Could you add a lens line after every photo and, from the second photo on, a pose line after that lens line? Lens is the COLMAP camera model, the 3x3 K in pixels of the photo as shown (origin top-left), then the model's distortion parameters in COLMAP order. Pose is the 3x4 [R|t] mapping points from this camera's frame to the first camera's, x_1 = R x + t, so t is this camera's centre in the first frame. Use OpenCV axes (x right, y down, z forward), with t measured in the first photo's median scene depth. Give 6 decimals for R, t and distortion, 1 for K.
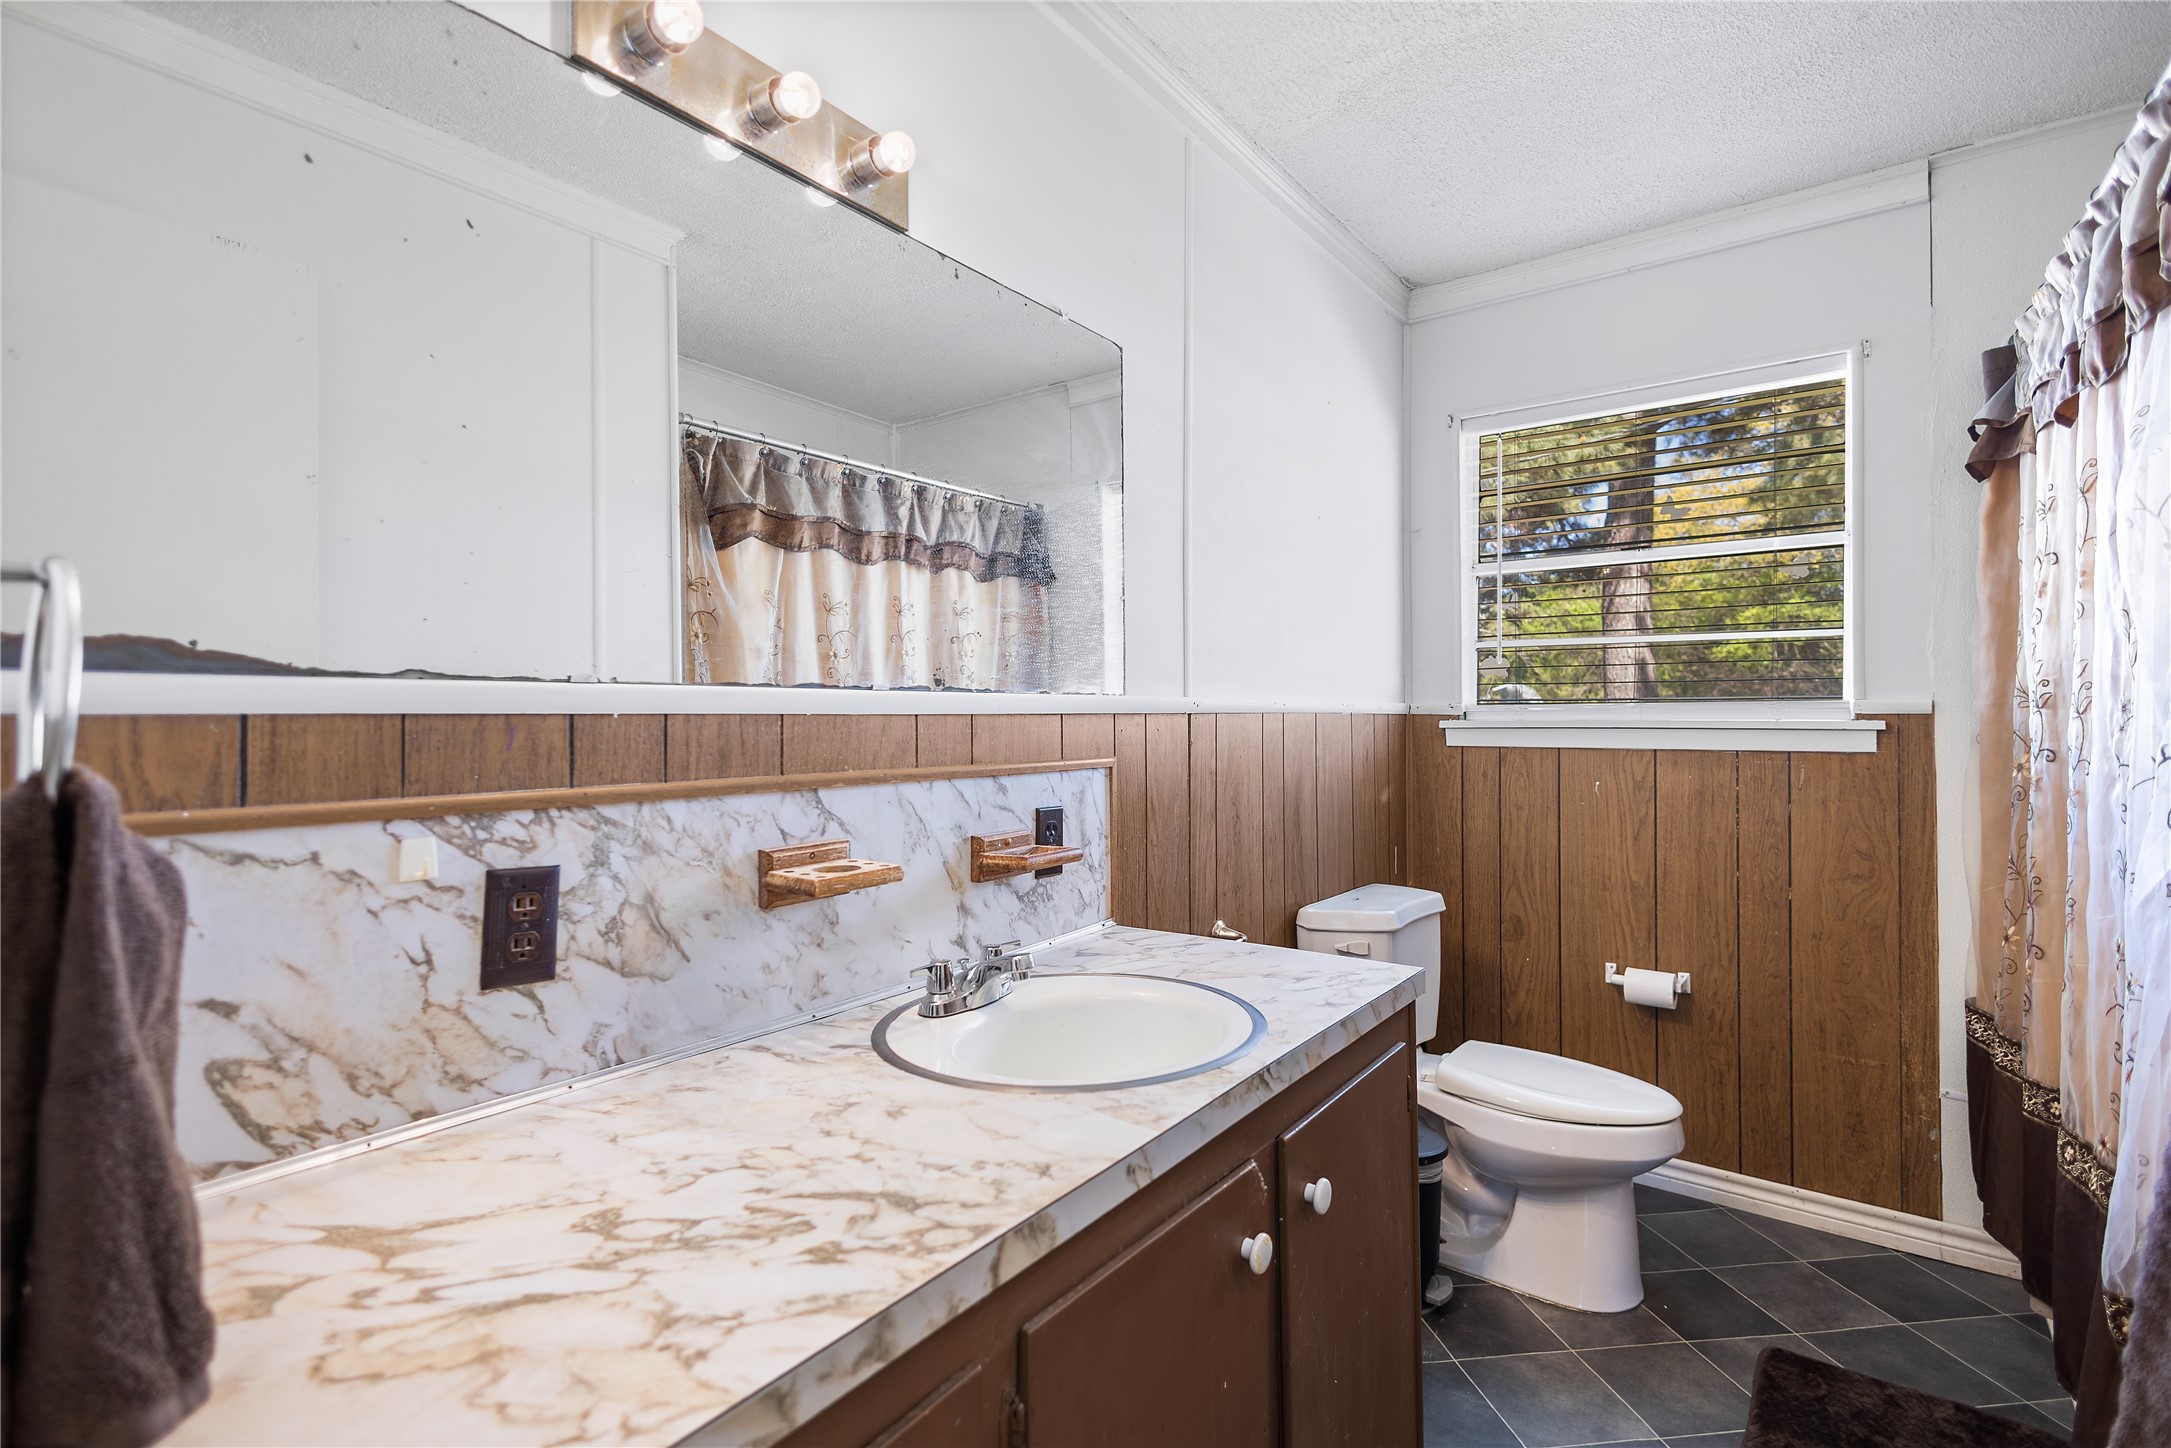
lens RADIAL K [[1010.9, 0, 1081.4], [0, 1010.9, 716.5], [0, 0, 1]] dist [0.008355, -0.003308]
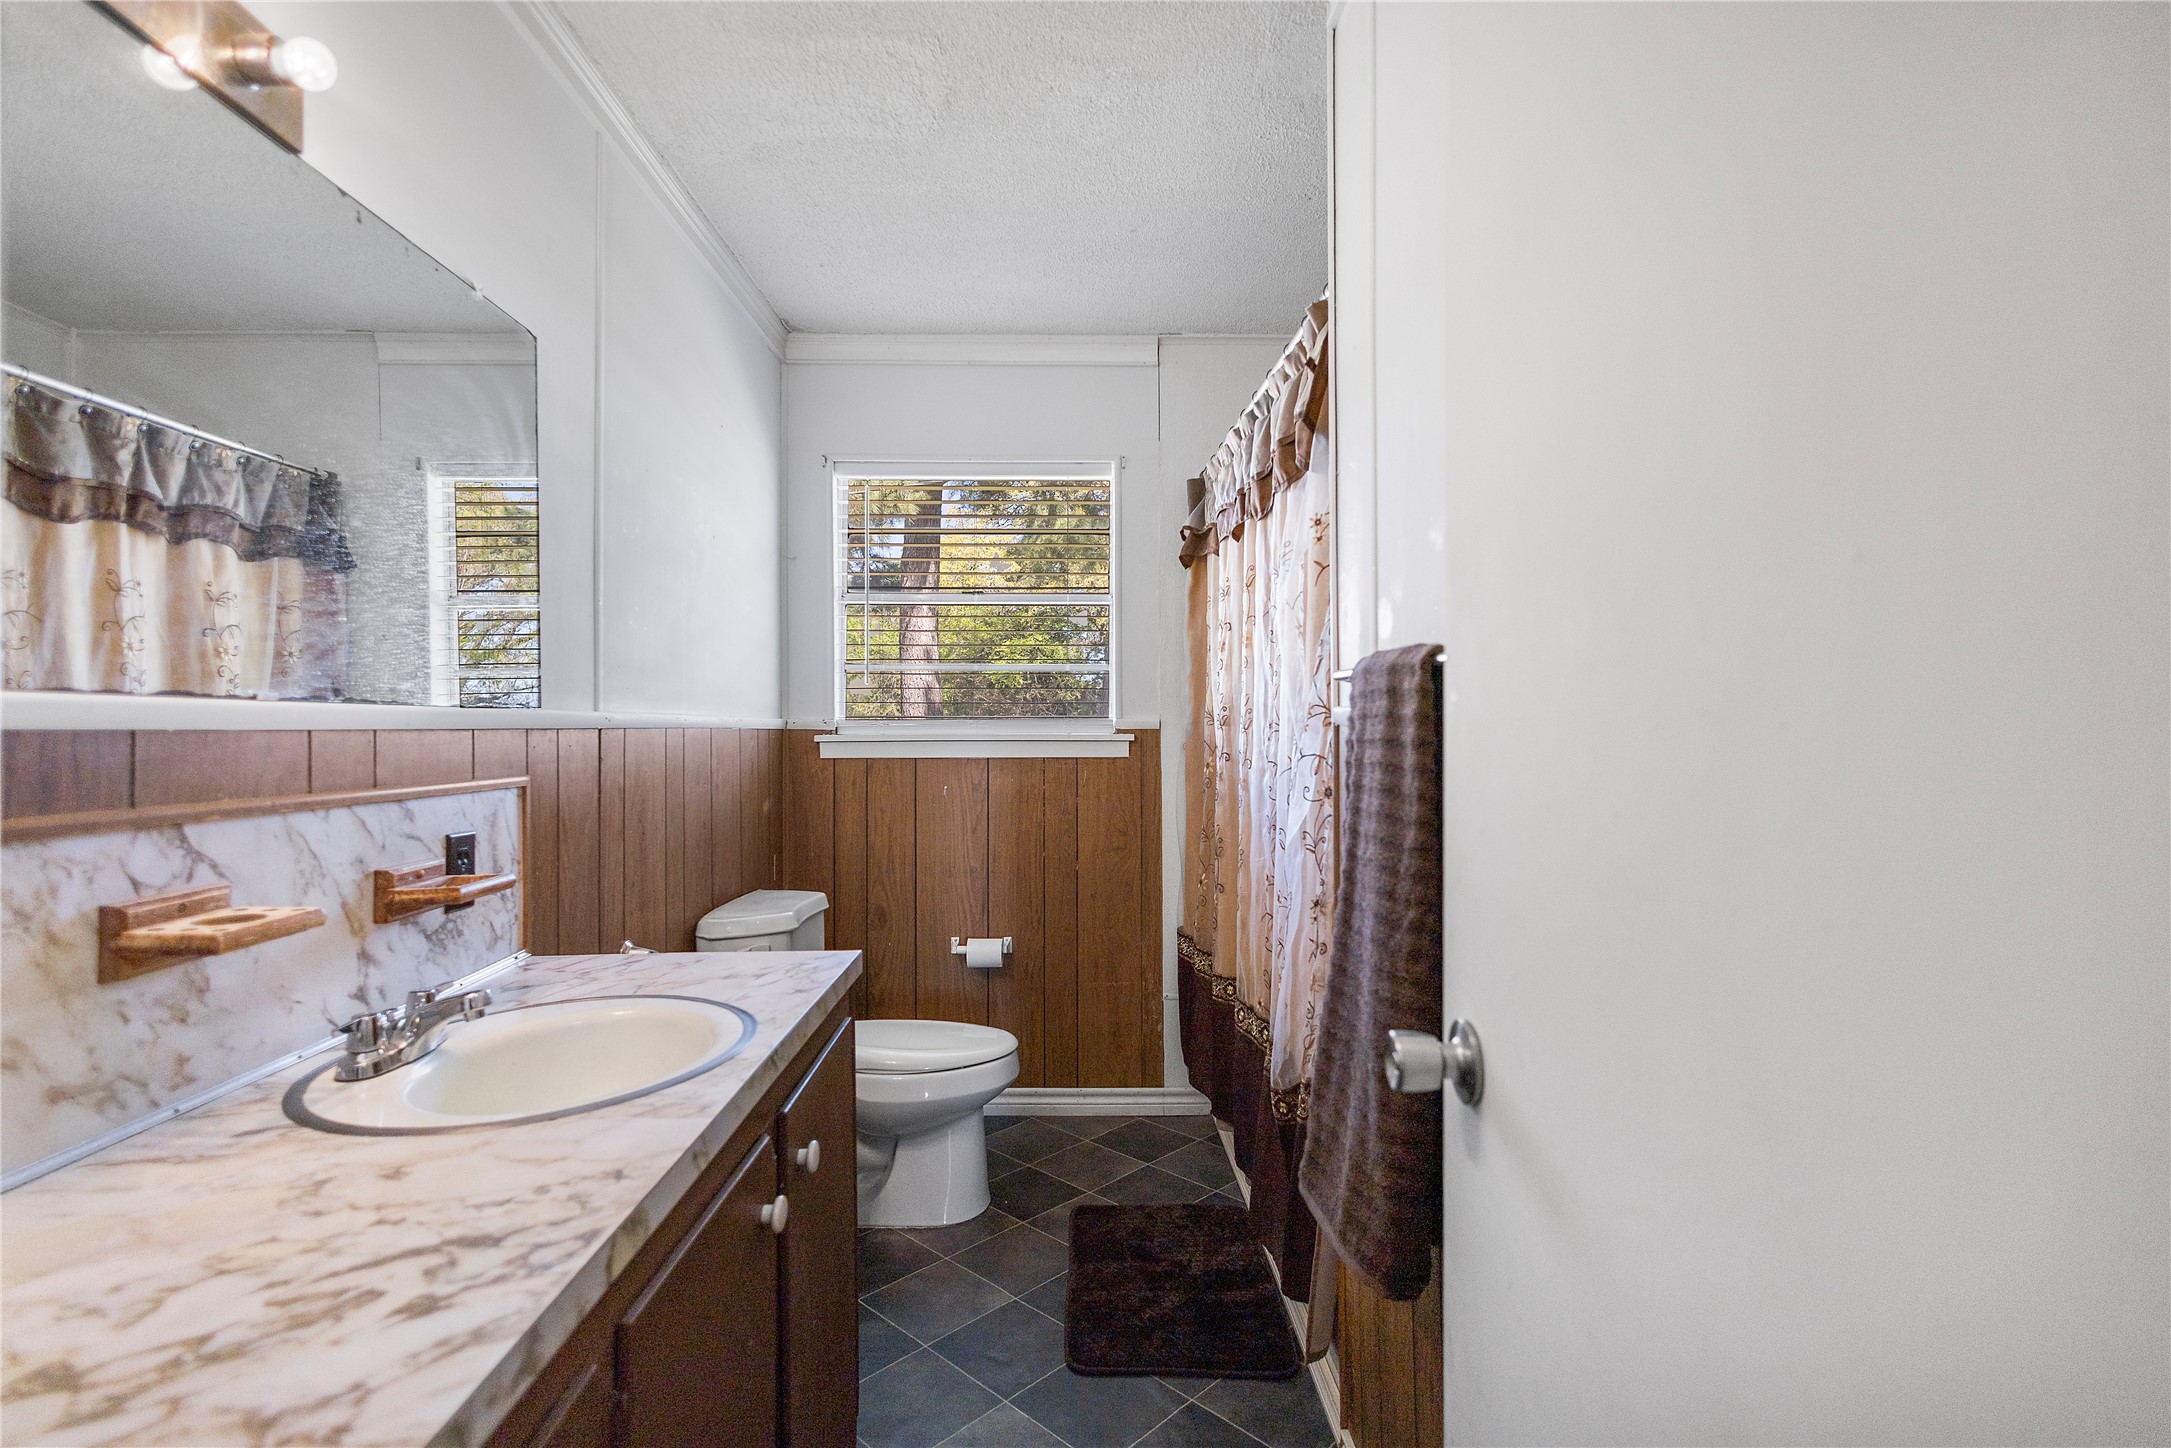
lens RADIAL K [[1010.9, 0, 1085.2], [0, 1010.9, 728.9], [0, 0, 1]] dist [0.008355, -0.003308]
pose [[0.784266, 0.000965, 0.620424, -0.123730], [-0.000090, 0.999999, -0.001441, -0.001288], [-0.620425, 0.001074, 0.784265, -0.041410]]
